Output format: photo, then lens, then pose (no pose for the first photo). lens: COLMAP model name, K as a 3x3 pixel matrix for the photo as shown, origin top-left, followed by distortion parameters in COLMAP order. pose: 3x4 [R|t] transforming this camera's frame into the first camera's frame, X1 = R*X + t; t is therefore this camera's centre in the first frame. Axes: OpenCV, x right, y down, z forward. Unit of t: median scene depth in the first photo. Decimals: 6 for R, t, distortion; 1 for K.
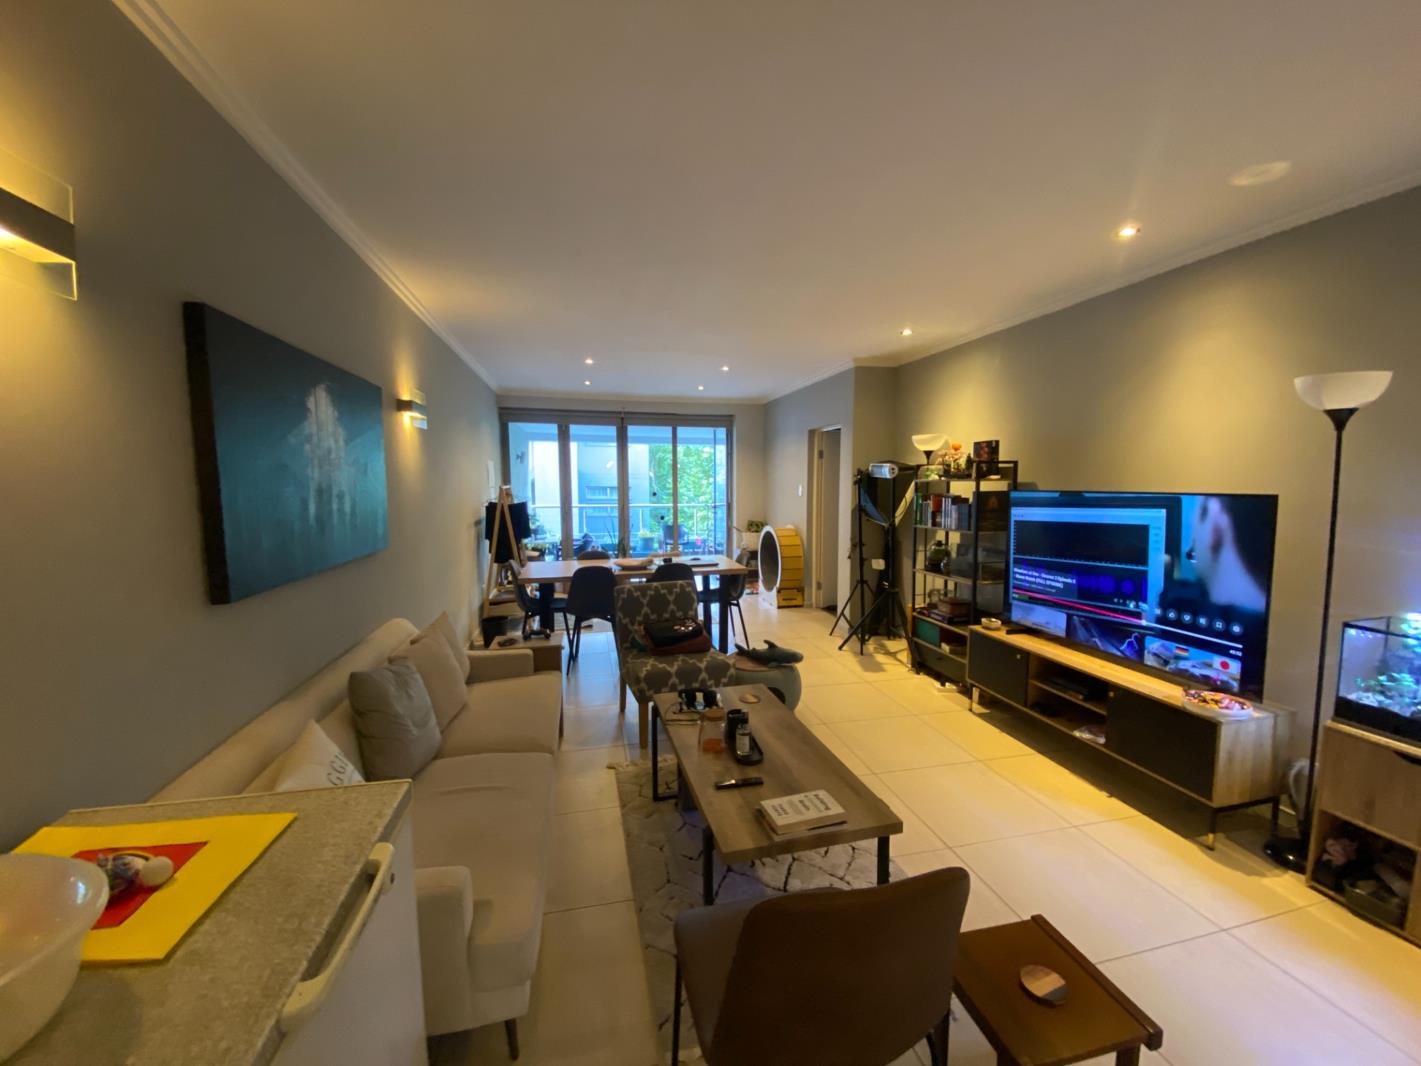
lens RADIAL K [[572.0, 0, 725.4], [0, 572.0, 530.9], [0, 0, 1]] dist [-0.003064, -0.000272]
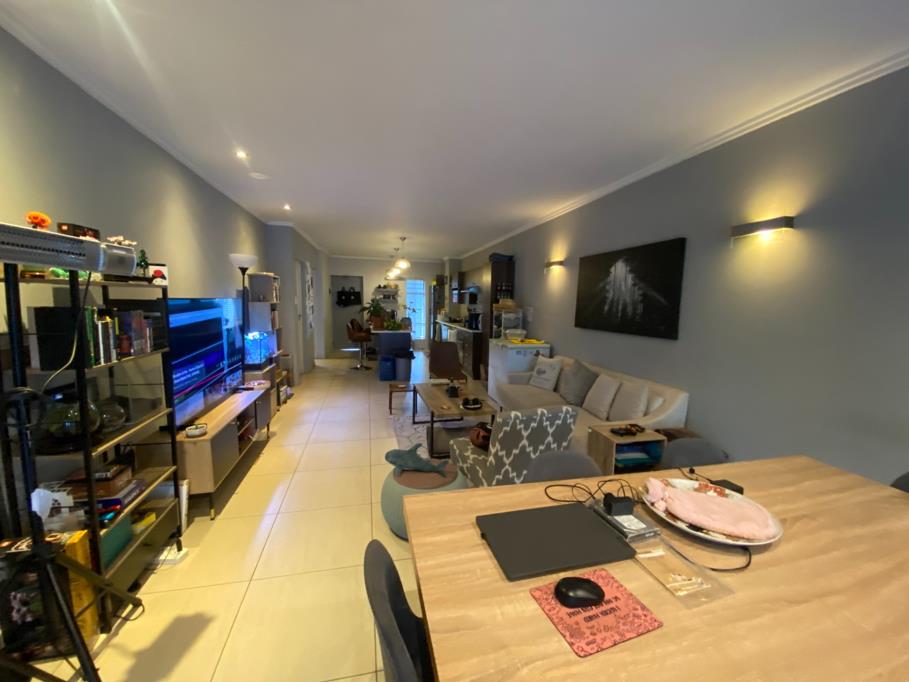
lens RADIAL K [[369.0, 0, 454.5], [0, 369.0, 341.0], [0, 0, 1]] dist [-0.001031, -0.000304]
pose [[-0.999766, -0.015164, 0.015451, -0.003287], [-0.011809, 0.980155, 0.197881, -0.128232], [-0.018145, 0.197652, -0.980104, 1.583048]]
